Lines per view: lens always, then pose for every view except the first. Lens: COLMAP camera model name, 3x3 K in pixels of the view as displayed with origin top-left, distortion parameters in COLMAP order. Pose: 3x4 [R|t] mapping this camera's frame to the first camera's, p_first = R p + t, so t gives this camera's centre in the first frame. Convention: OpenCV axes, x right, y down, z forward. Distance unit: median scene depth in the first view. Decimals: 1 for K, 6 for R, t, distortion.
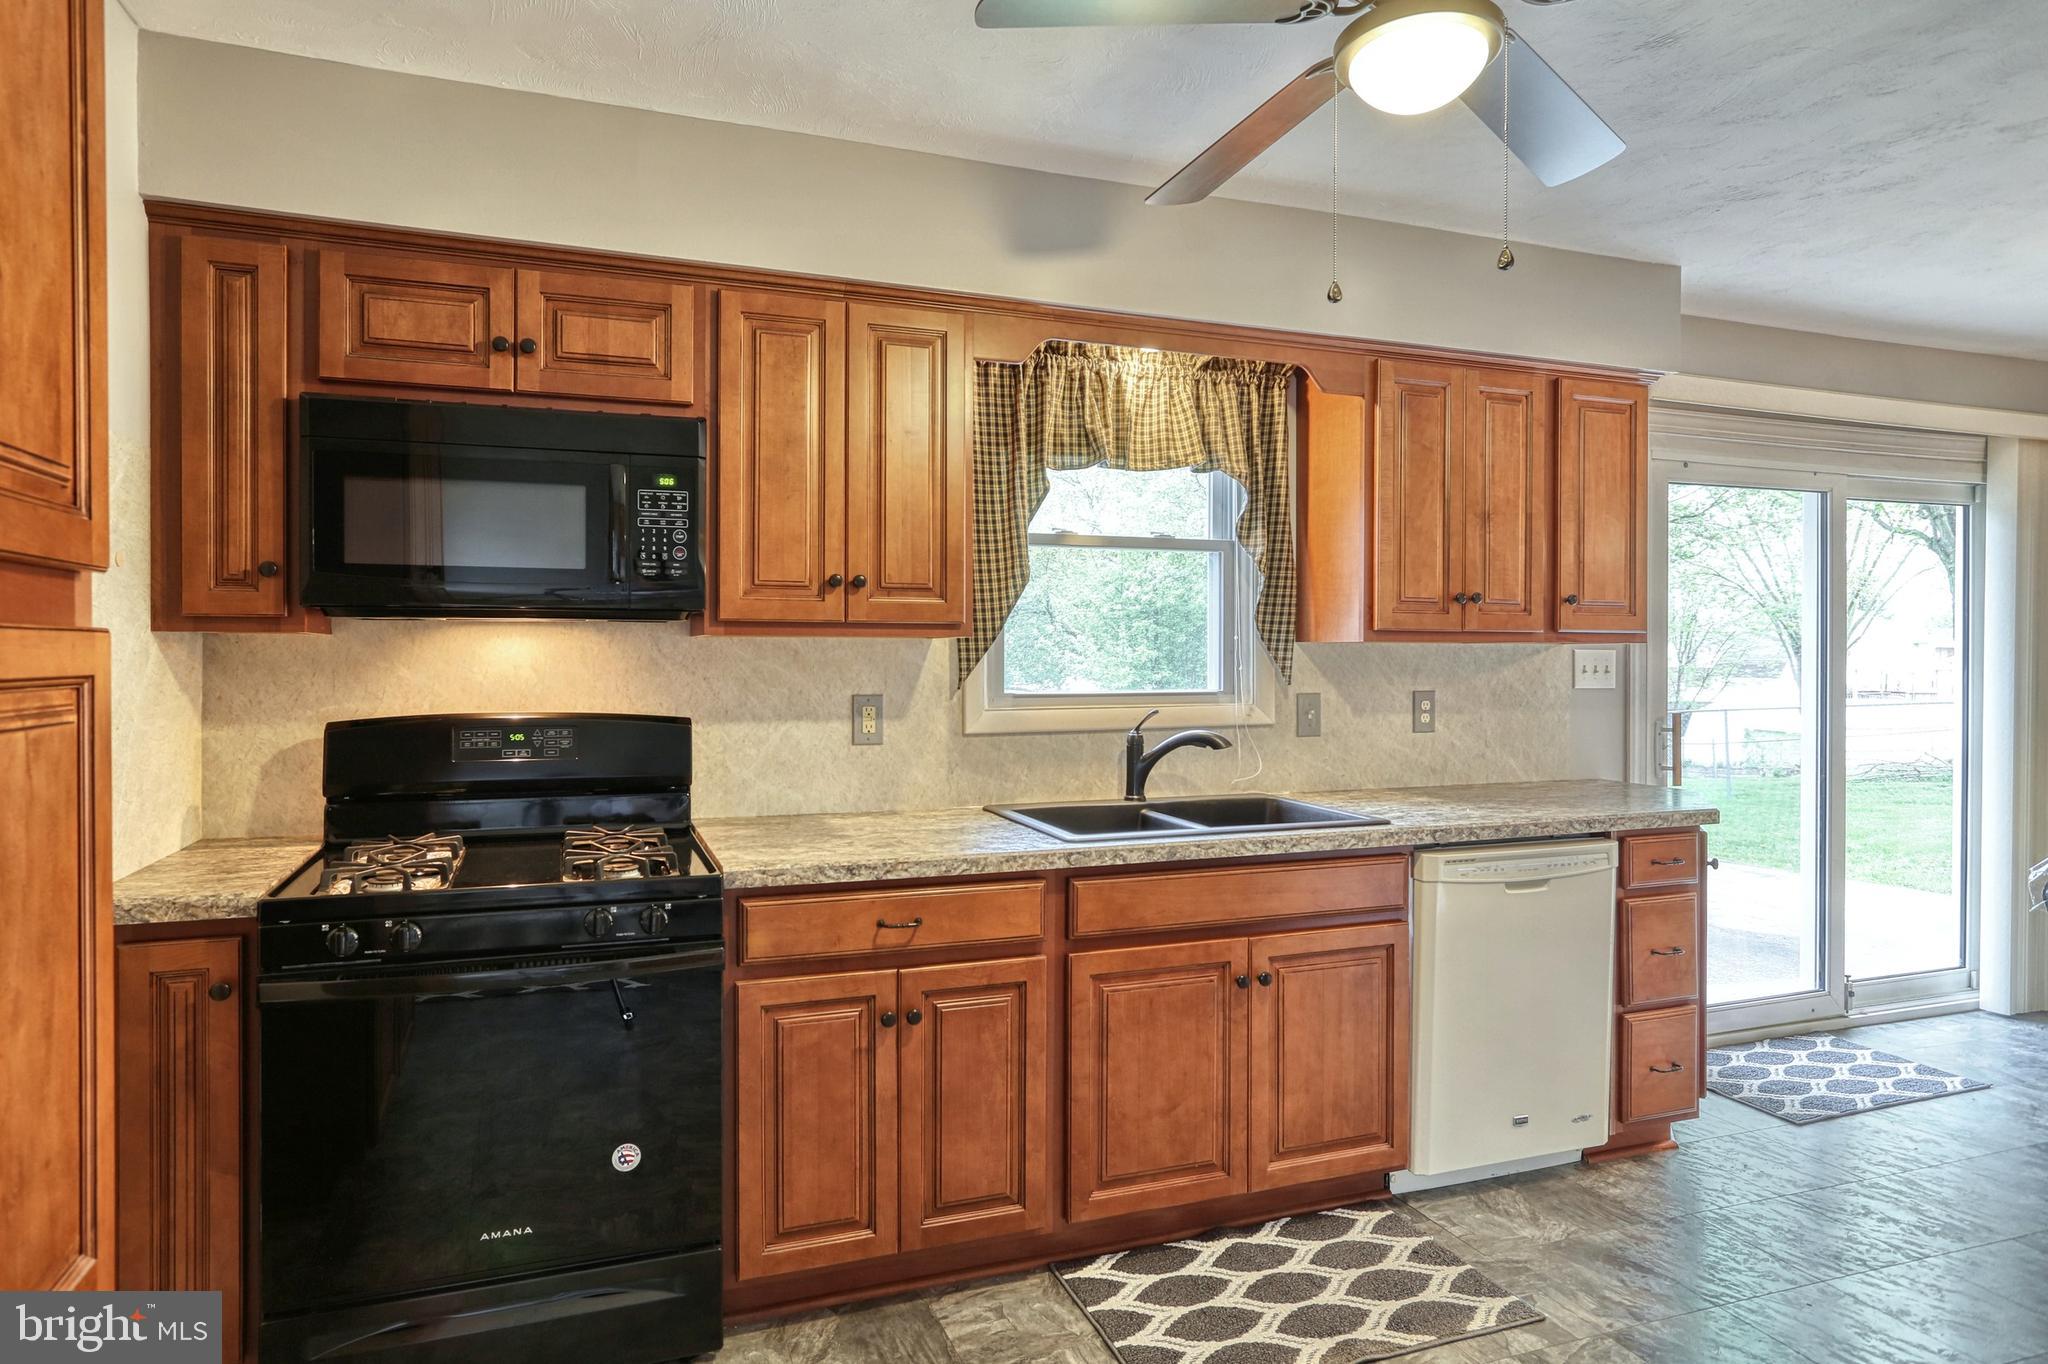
lens RADIAL K [[1153.0, 0, 959.6], [0, 1153.0, 668.2], [0, 0, 1]] dist [-0.000736, 0.000053]
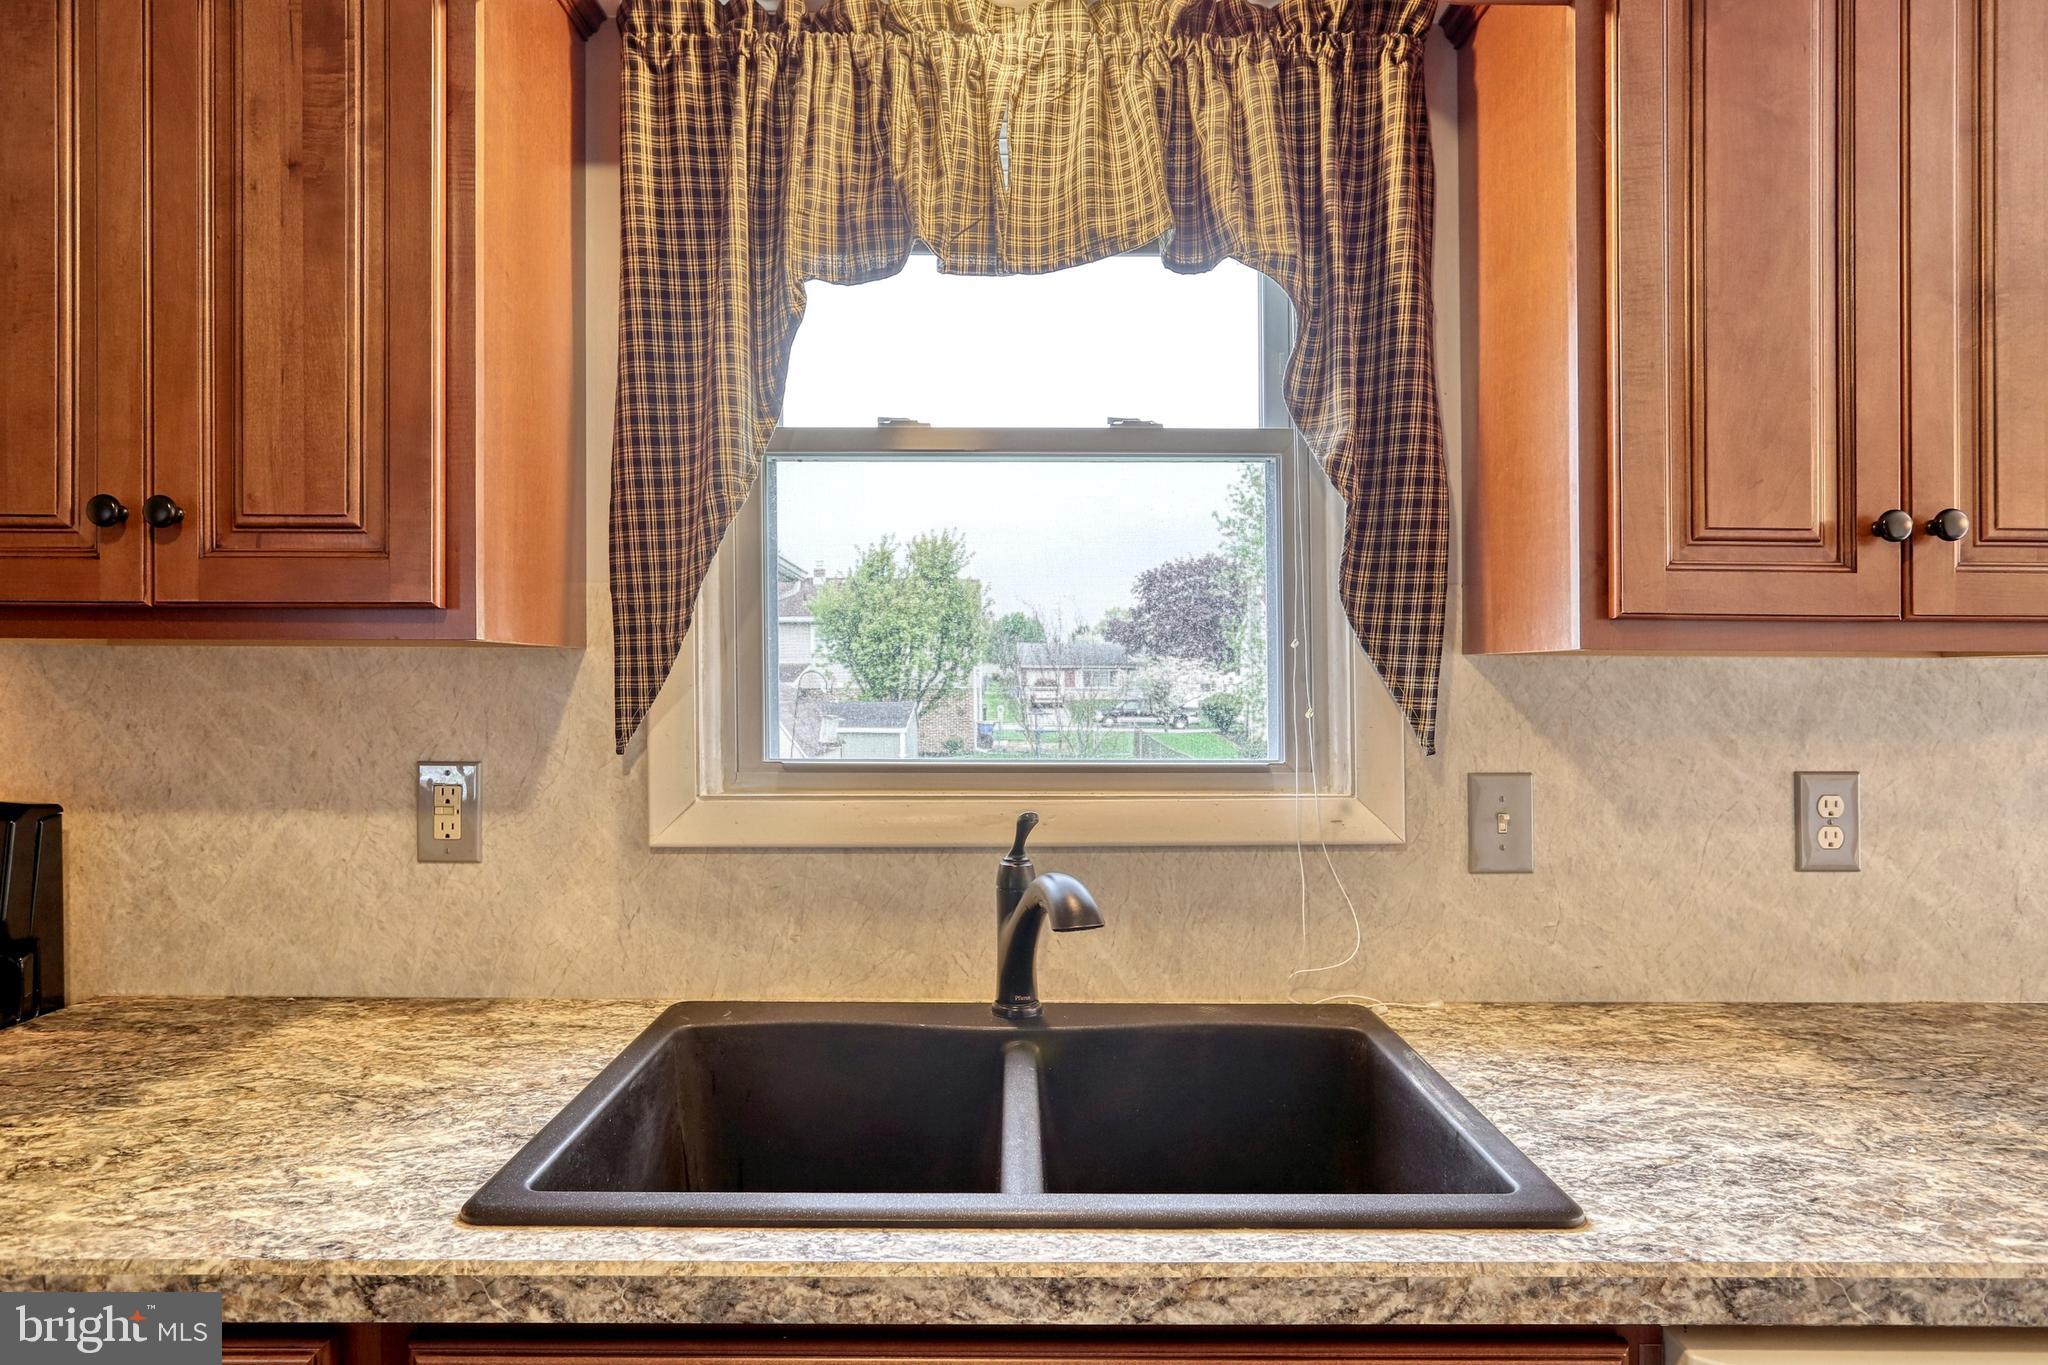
lens RADIAL K [[1162.9, 0, 997.3], [0, 1162.9, 665.6], [0, 0, 1]] dist [-0.008729, 0.002348]
pose [[0.944684, -0.002288, -0.327974, 0.293580], [-0.006146, 0.999677, -0.024677, -0.007084], [0.327925, 0.025328, 0.944364, 0.578392]]
